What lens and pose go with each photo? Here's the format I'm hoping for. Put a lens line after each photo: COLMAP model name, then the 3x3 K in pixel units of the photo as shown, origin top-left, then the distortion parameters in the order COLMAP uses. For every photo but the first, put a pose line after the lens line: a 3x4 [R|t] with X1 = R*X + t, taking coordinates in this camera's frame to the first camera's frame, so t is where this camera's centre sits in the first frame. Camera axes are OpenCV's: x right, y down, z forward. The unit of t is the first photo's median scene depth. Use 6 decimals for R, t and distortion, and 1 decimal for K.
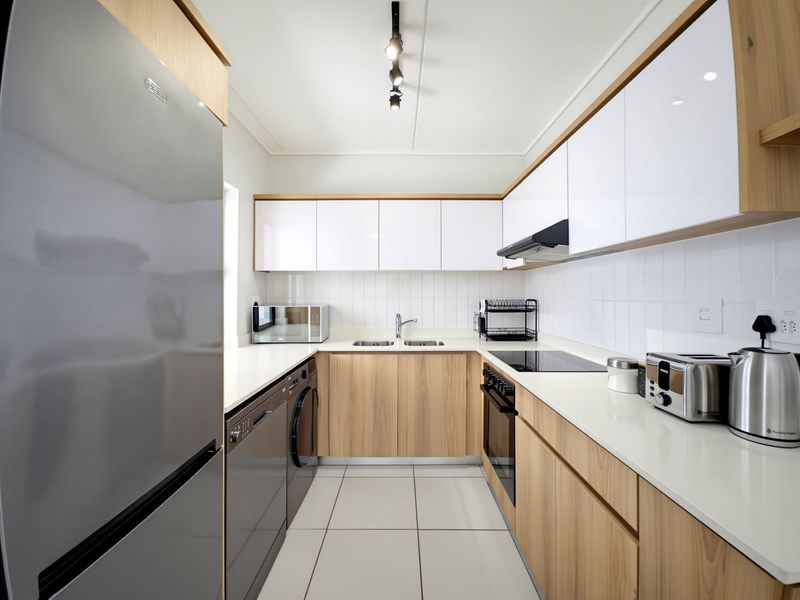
lens RADIAL K [[427.8, 0, 399.7], [0, 427.8, 292.0], [0, 0, 1]] dist [-0.004041, 0.000669]
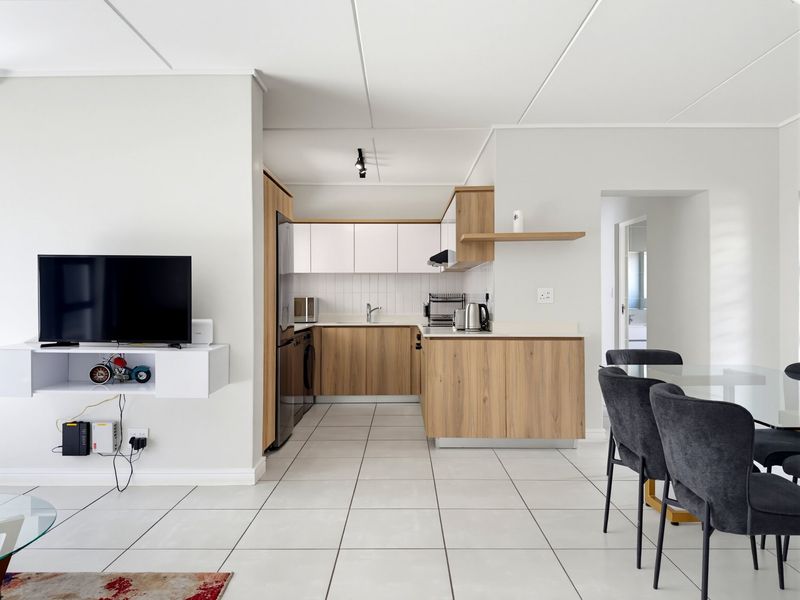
lens RADIAL K [[552.8, 0, 400.0], [0, 552.8, 300.0], [0, 0, 1]] dist [-0.003946, -0.001959]
pose [[0.999781, 0.000241, 0.020904, 0.068344], [-0.000509, 0.999918, 0.012806, 0.018220], [-0.020899, -0.012814, 0.999699, -0.893762]]
